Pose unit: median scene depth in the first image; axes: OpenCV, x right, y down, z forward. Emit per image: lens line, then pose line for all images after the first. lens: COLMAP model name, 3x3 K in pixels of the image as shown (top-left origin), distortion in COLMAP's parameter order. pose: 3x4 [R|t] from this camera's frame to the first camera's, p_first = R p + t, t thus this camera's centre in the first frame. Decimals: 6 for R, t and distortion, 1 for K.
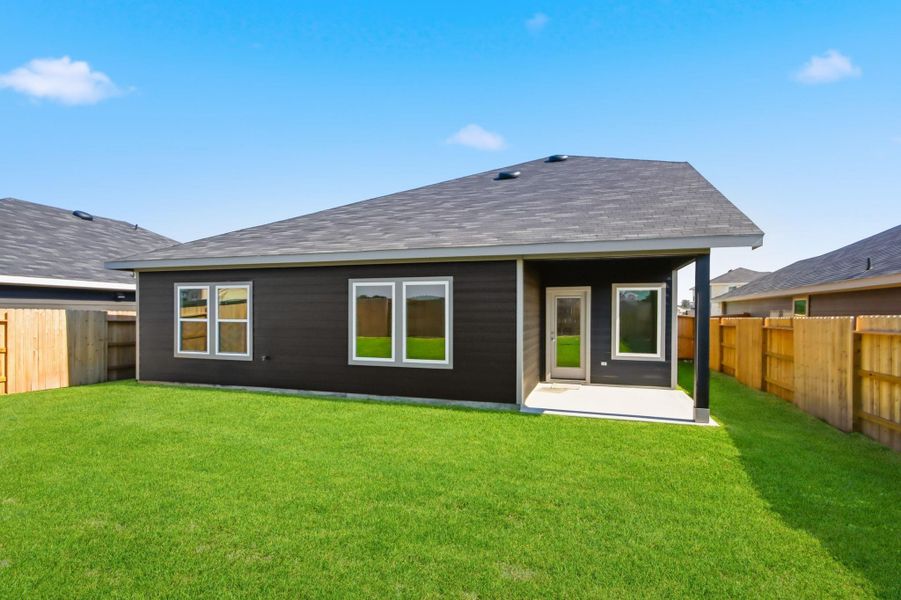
lens RADIAL K [[445.3, 0, 450.5], [0, 445.3, 300.0], [0, 0, 1]] dist [0.001753, 0.000050]
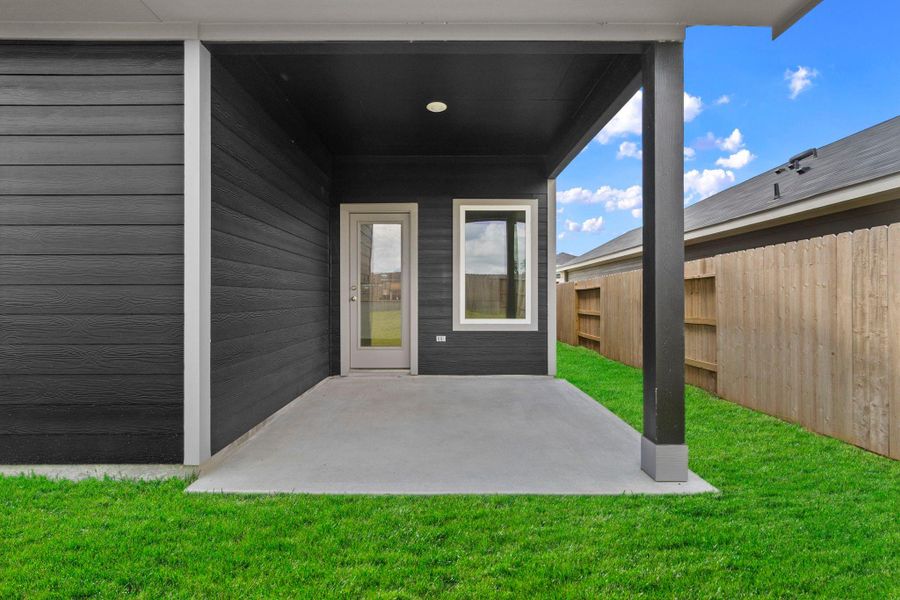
lens RADIAL K [[407.9, 0, 446.3], [0, 407.9, 296.7], [0, 0, 1]] dist [0.001322, 0.000206]
pose [[0.945277, -0.011478, 0.326066, 0.187806], [-0.001308, 0.999240, 0.038966, 0.070014], [-0.326266, -0.037260, 0.944543, 0.520193]]
